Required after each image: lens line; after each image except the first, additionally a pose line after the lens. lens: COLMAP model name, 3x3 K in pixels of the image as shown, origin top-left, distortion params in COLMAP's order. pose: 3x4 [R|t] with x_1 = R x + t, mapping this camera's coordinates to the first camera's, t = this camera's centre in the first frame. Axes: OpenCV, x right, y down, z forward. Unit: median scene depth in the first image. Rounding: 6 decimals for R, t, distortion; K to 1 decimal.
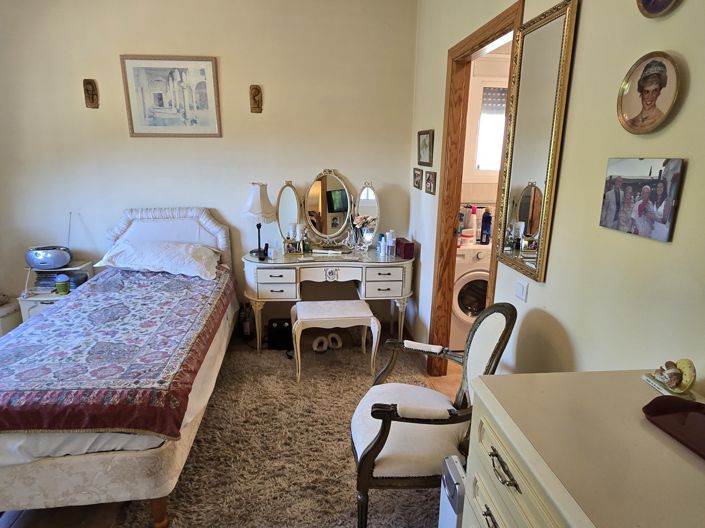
lens RADIAL K [[431.6, 0, 349.9], [0, 431.6, 259.5], [0, 0, 1]] dist [0.008916, -0.005750]
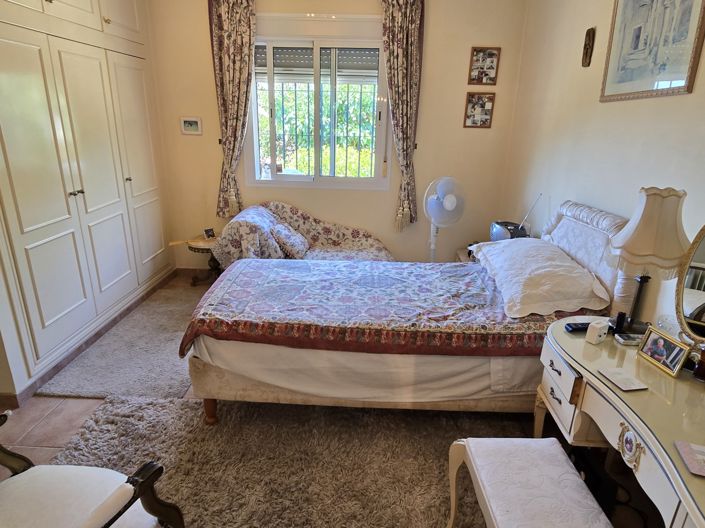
lens RADIAL K [[431.6, 0, 346.8], [0, 431.6, 259.3], [0, 0, 1]] dist [0.008916, -0.005750]
pose [[-0.155839, 0.288469, -0.944722, 0.309597], [-0.252376, 0.913036, 0.320425, -0.177015], [0.954998, 0.288360, -0.069484, 0.752214]]
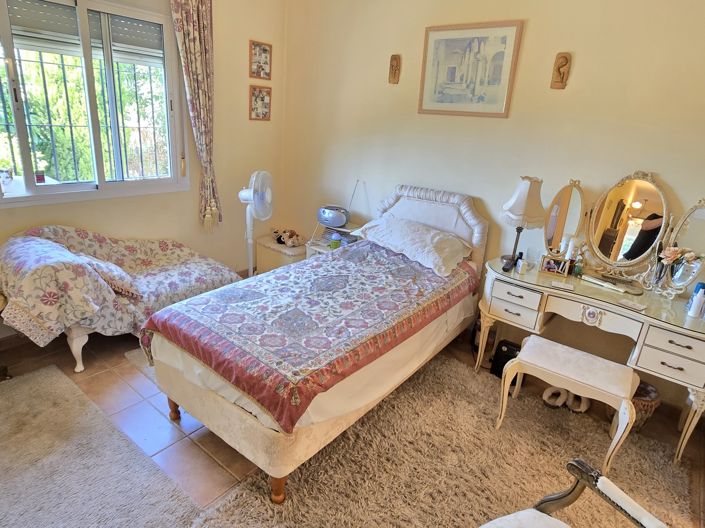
lens RADIAL K [[431.6, 0, 347.5], [0, 431.6, 261.4], [0, 0, 1]] dist [0.008916, -0.005750]
pose [[0.706989, 0.269411, -0.653900, 0.119440], [-0.225071, 0.962238, 0.153104, -0.074937], [0.670455, 0.038931, 0.740928, 0.180107]]
